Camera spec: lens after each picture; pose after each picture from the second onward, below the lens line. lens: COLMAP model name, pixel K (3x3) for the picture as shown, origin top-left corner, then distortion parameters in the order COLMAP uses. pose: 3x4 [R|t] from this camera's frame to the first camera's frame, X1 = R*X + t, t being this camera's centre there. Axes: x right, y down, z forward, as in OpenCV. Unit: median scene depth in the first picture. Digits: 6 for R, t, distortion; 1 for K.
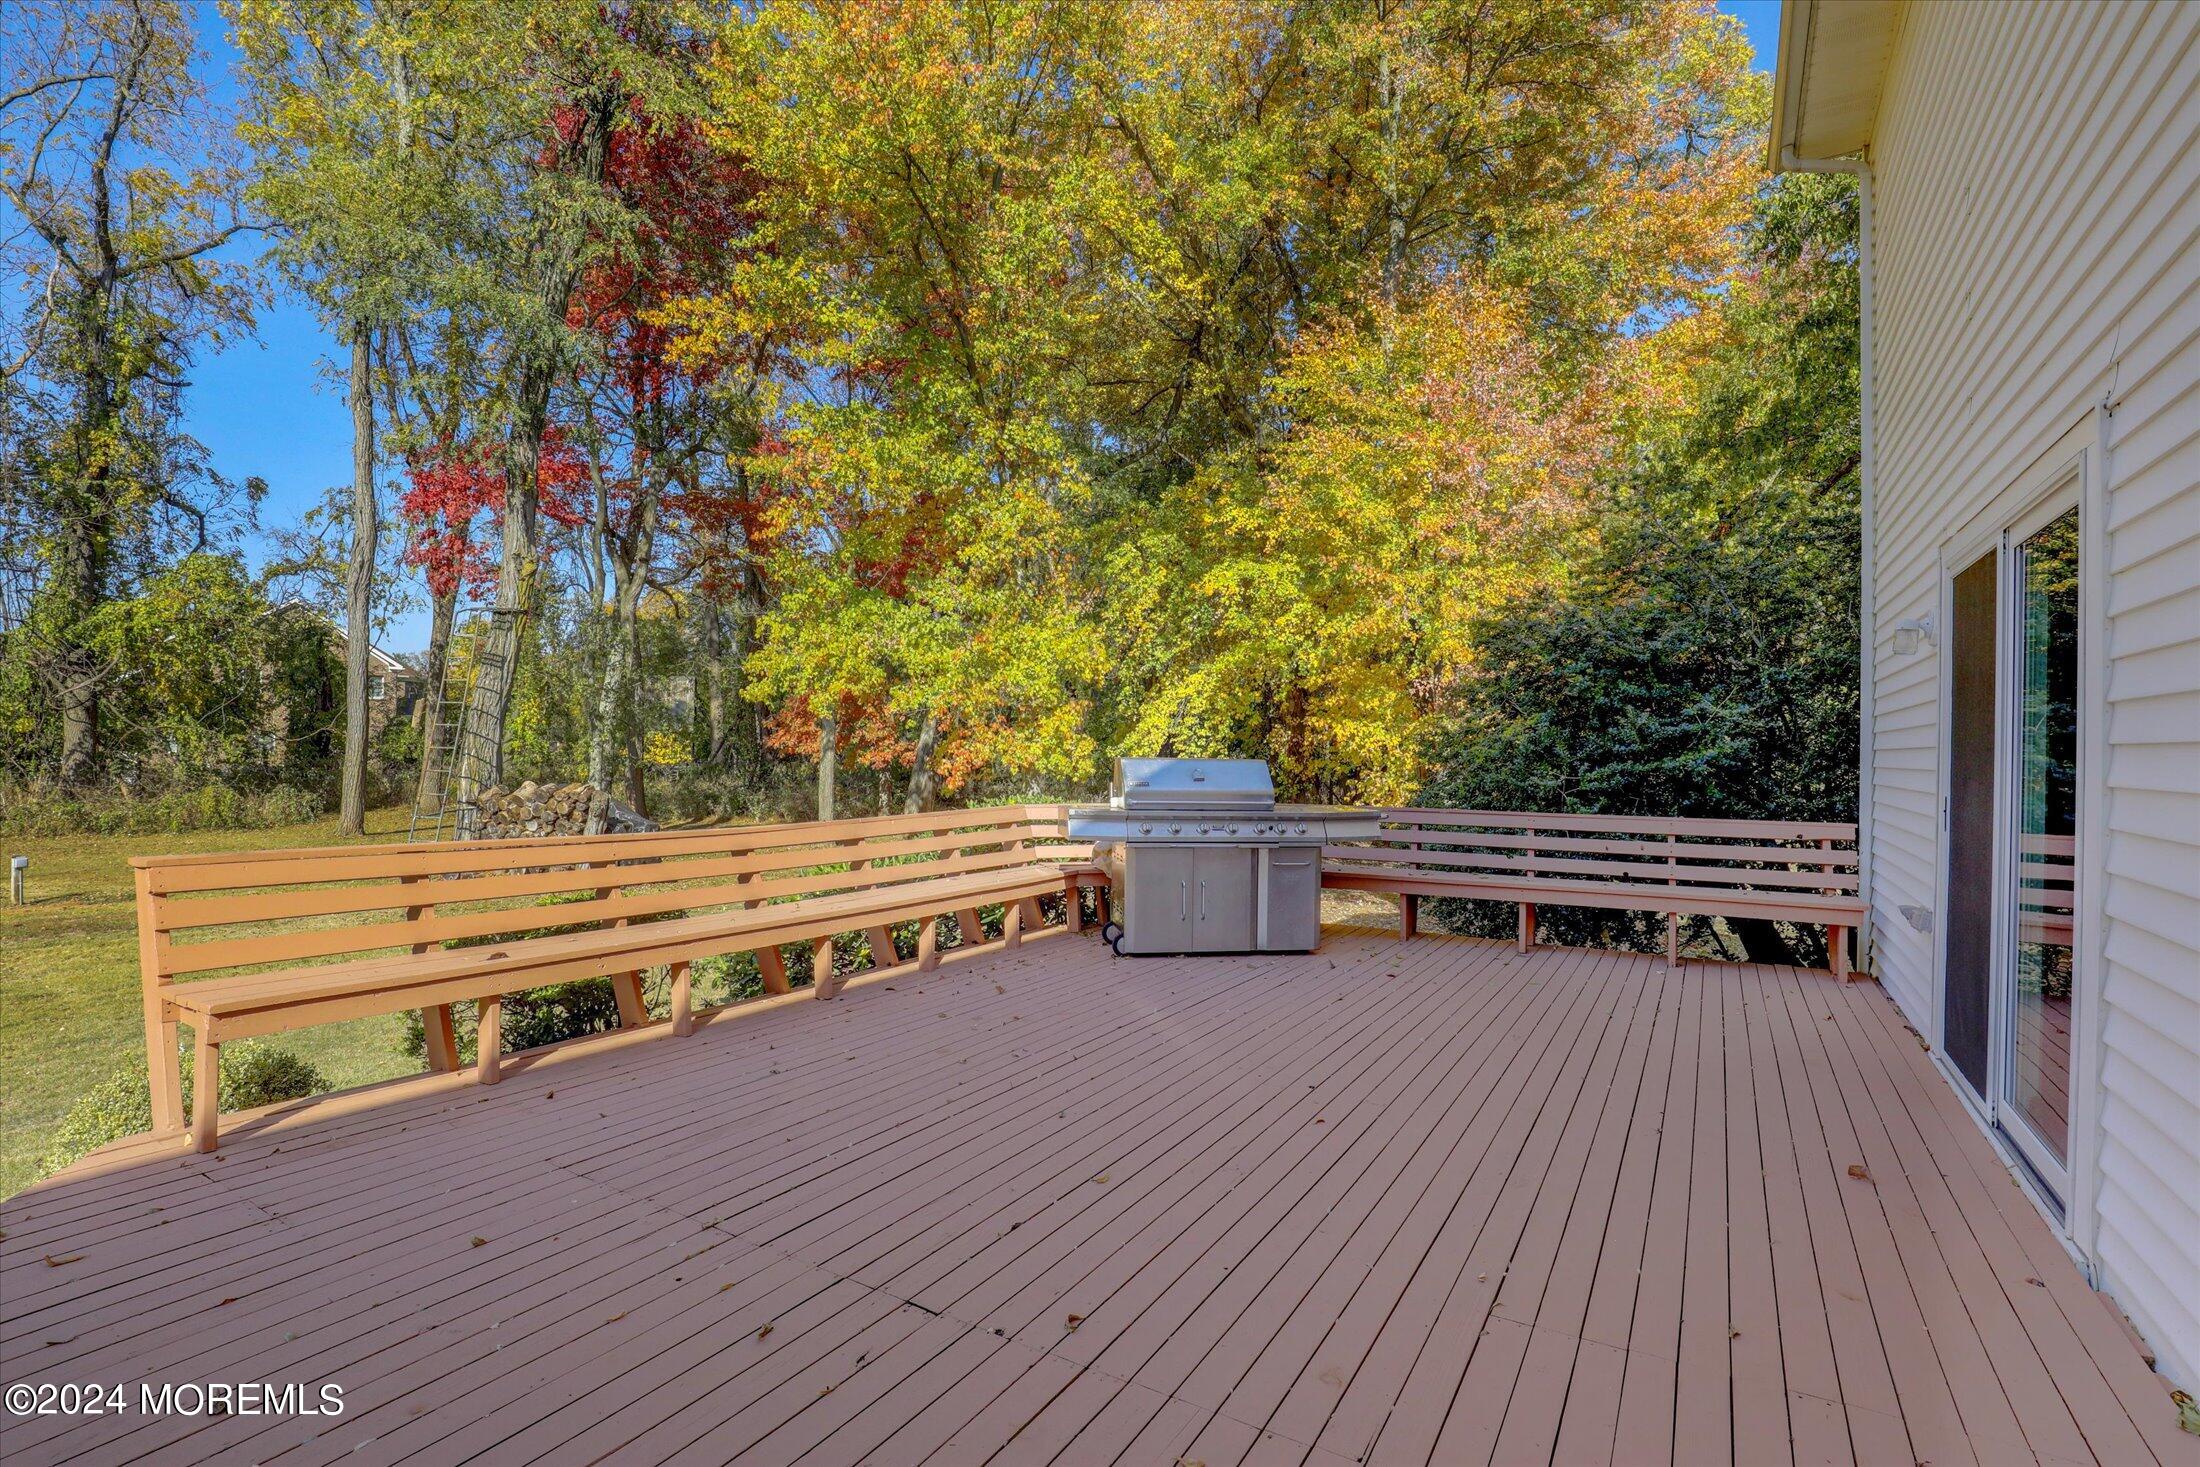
lens RADIAL K [[1035.3, 0, 1096.1], [0, 1035.3, 775.5], [0, 0, 1]] dist [0.002243, 0.000309]
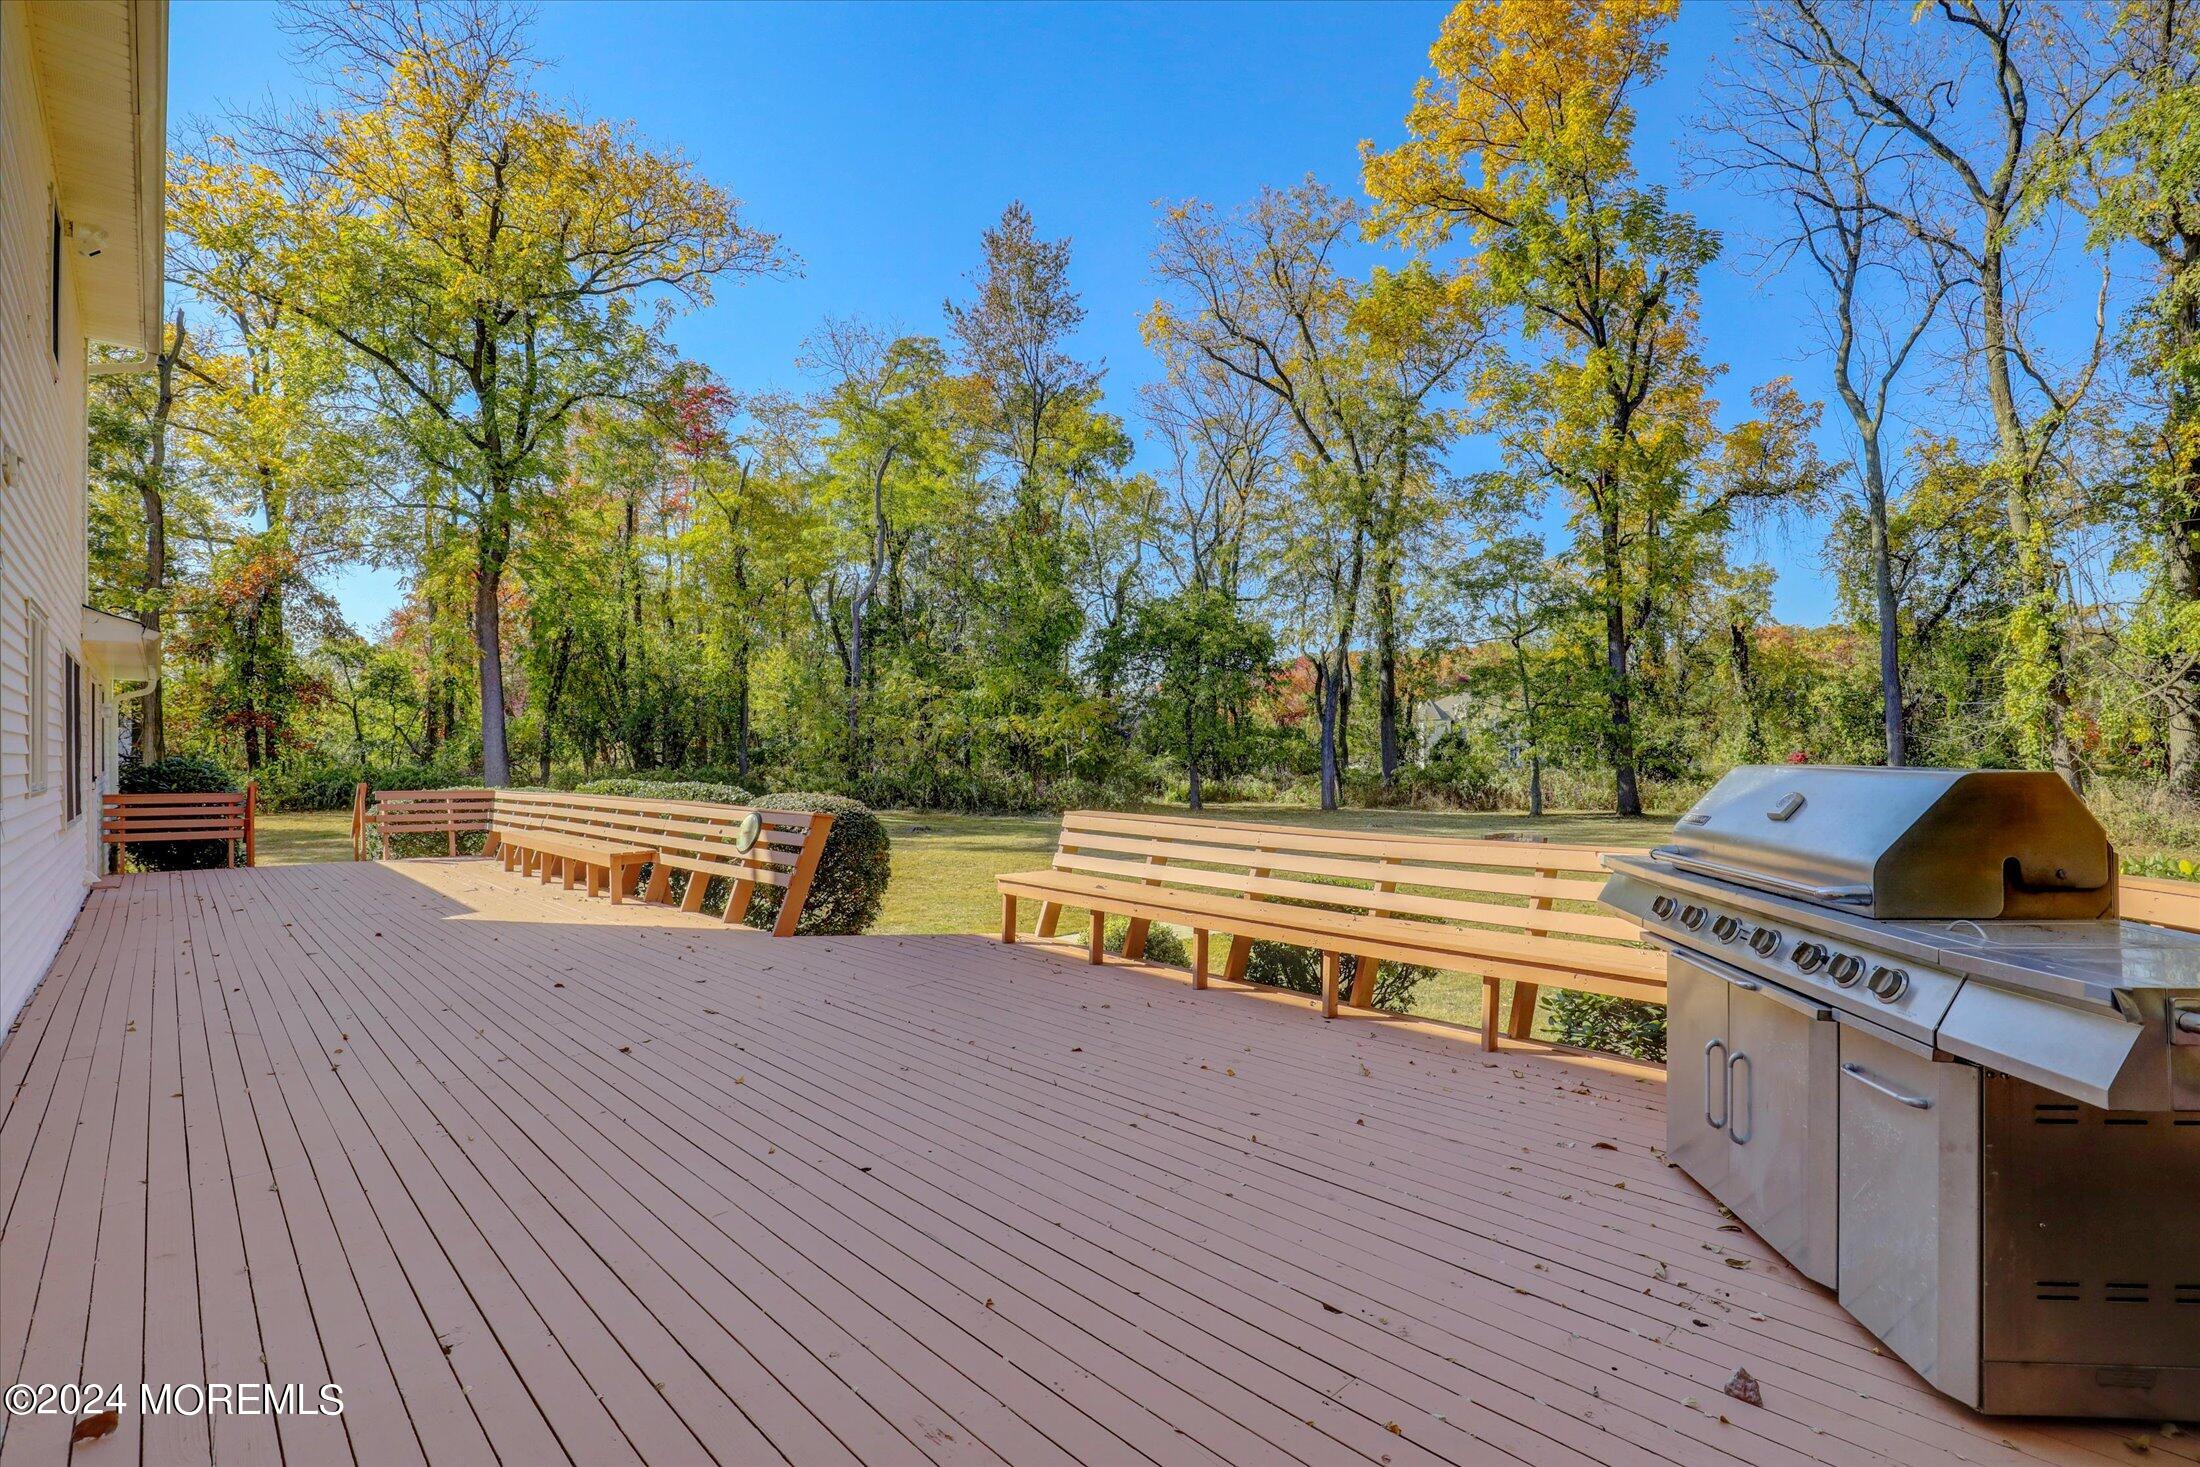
lens RADIAL K [[1032.9, 0, 1101.9], [0, 1032.9, 772.2], [0, 0, 1]] dist [-0.004700, -0.000452]
pose [[-0.286964, 0.000497, -0.957941, 0.785347], [-0.014493, 0.999883, 0.004860, -0.012151], [0.957832, 0.015278, -0.286923, 1.189689]]
